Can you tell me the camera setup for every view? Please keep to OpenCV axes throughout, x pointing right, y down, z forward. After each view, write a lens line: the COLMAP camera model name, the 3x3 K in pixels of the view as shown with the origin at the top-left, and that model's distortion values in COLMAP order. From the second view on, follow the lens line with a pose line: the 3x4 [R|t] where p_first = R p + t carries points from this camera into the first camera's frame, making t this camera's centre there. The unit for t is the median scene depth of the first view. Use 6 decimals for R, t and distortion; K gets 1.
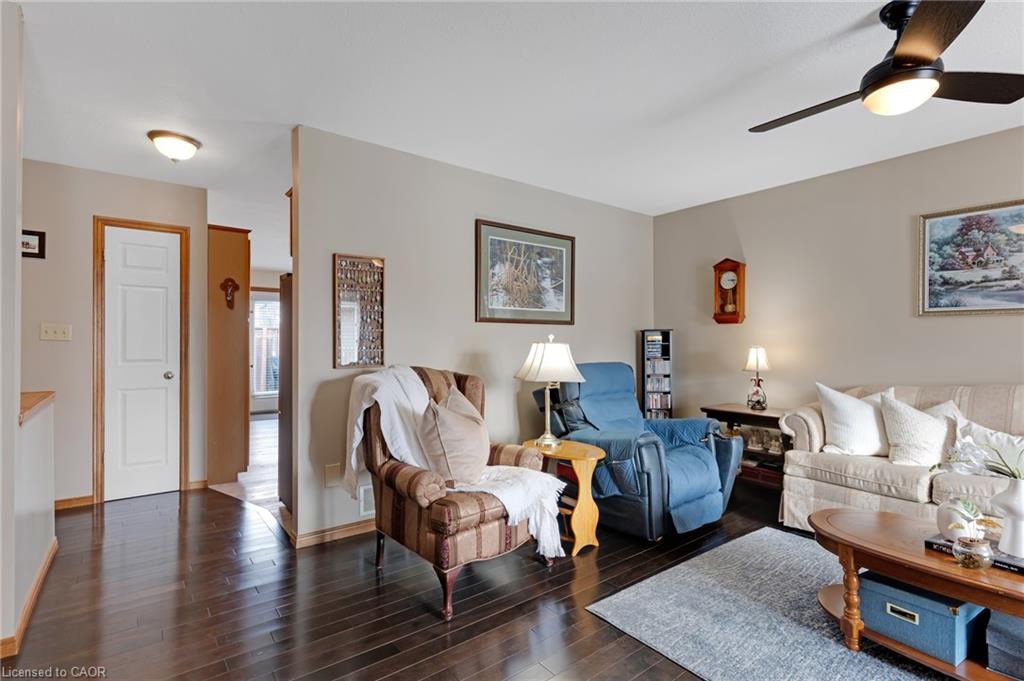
lens RADIAL K [[489.4, 0, 519.1], [0, 489.4, 342.3], [0, 0, 1]] dist [0.002562, 0.001260]
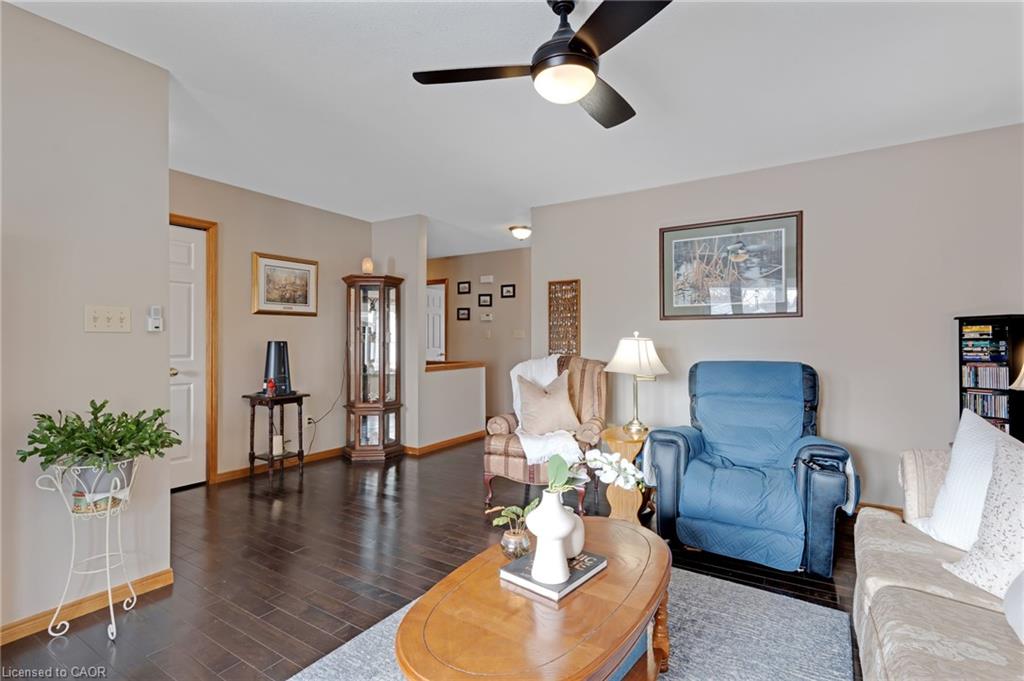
lens RADIAL K [[489.4, 0, 511.0], [0, 489.4, 338.7], [0, 0, 1]] dist [0.002562, 0.001260]
pose [[0.332305, -0.003555, -0.943165, 0.953842], [0.004899, 0.999986, -0.002043, 0.001812], [0.943159, -0.003942, 0.332318, 0.335823]]
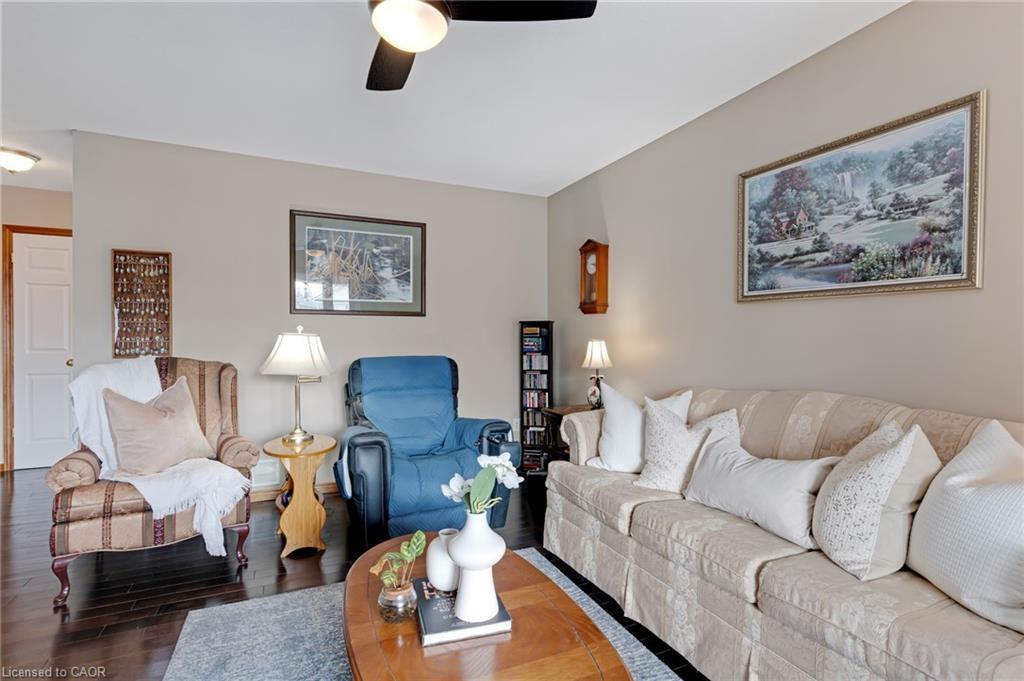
lens RADIAL K [[489.4, 0, 515.7], [0, 489.4, 342.2], [0, 0, 1]] dist [0.002562, 0.001260]
pose [[0.974504, 0.005842, -0.224295, 0.647036], [-0.003006, 0.999911, 0.012986, 0.002571], [0.224351, -0.011980, 0.974435, 0.147371]]
